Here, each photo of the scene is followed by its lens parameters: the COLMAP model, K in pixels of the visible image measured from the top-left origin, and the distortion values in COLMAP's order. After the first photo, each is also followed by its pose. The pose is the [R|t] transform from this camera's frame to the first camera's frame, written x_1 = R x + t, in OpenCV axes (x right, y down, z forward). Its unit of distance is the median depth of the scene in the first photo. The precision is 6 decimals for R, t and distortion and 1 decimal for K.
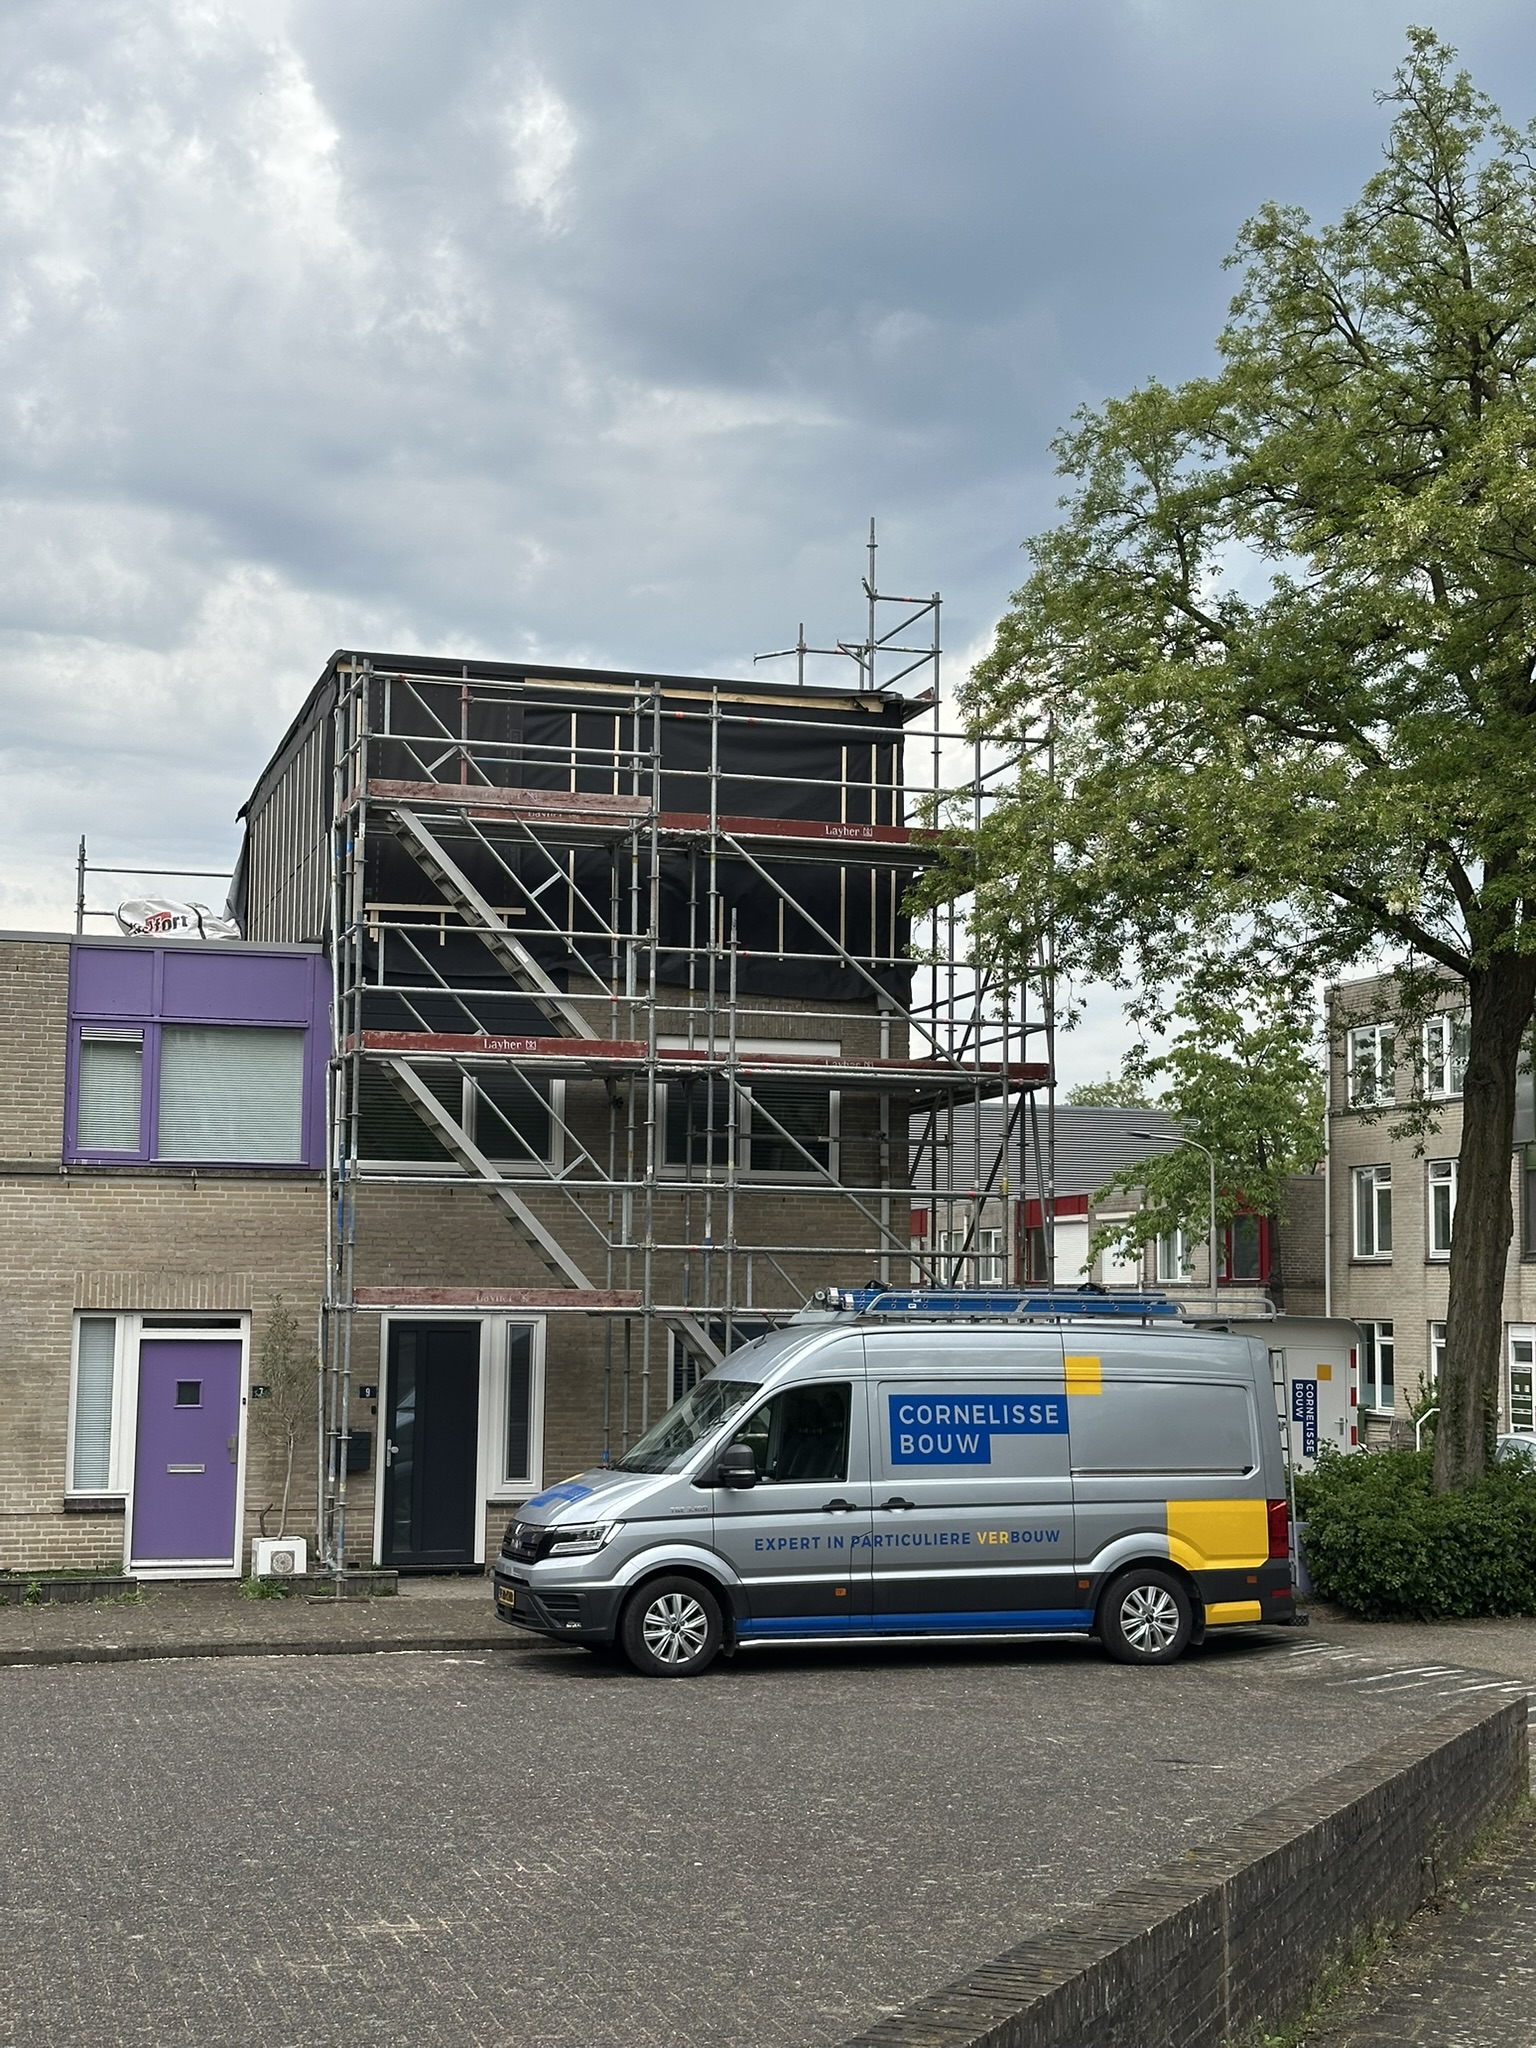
lens RADIAL K [[2861.0, 0, 768.0], [0, 2861.0, 1024.0], [0, 0, 1]] dist [-0.013397, 0.083985]
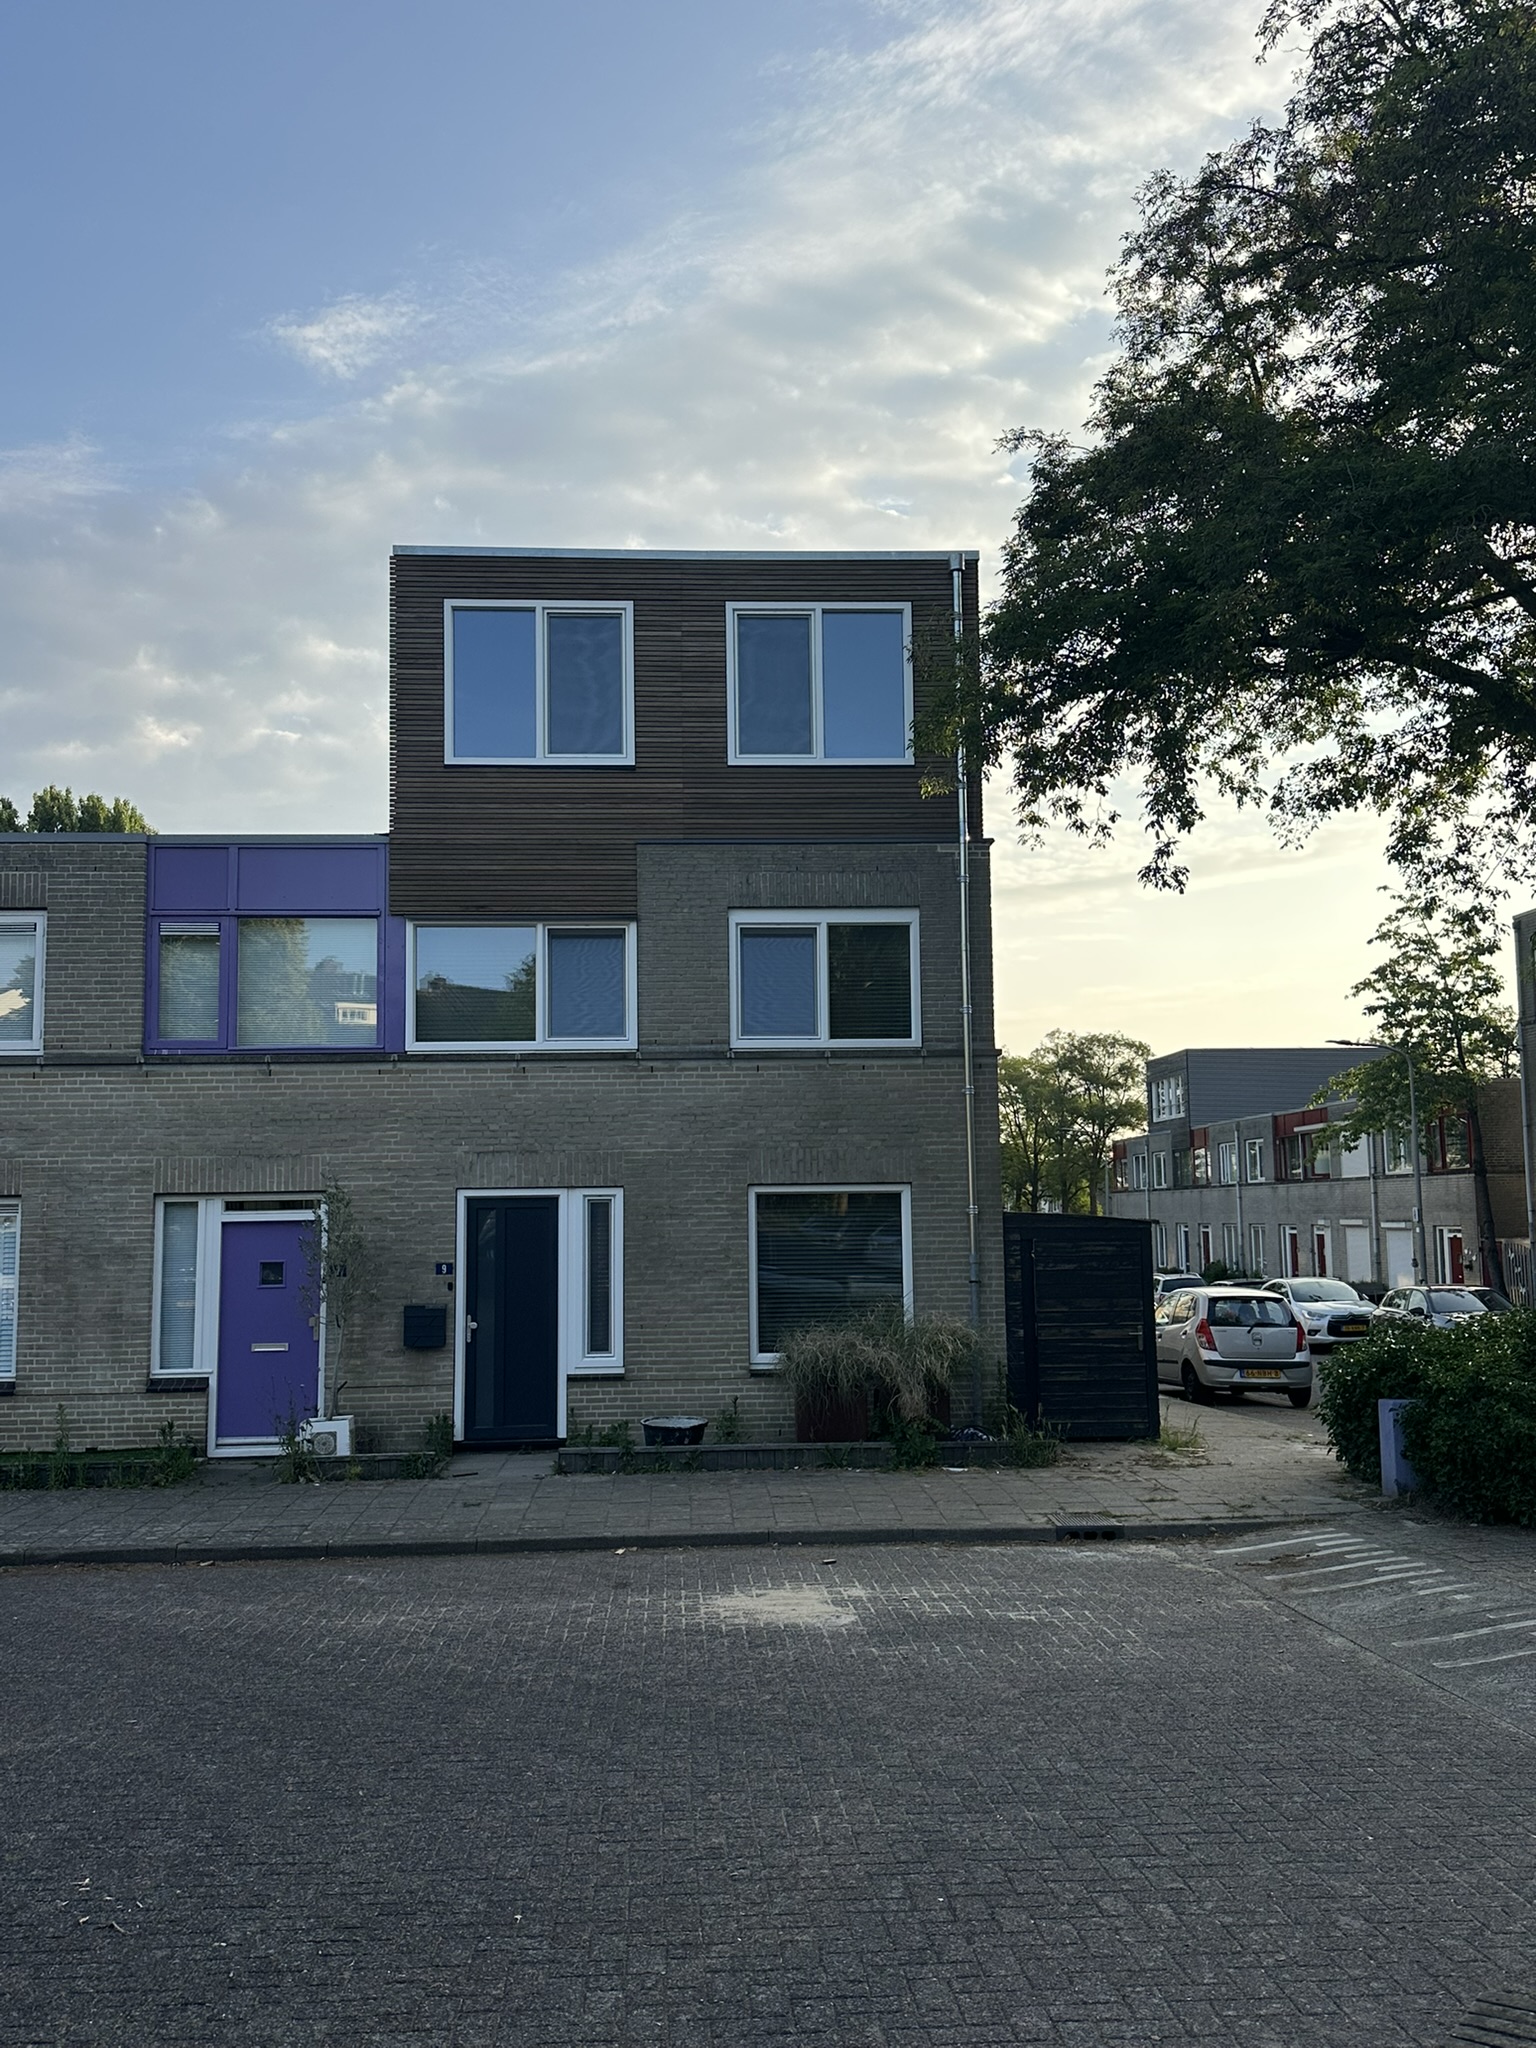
lens RADIAL K [[1902.5, 0, 768.0], [0, 1902.5, 1024.0], [0, 0, 1]] dist [0.010557, -0.007932]
pose [[0.977368, -0.046543, -0.206362, 0.117380], [0.045277, 0.998915, -0.010856, 0.055646], [0.206644, 0.001267, 0.978415, 0.371242]]
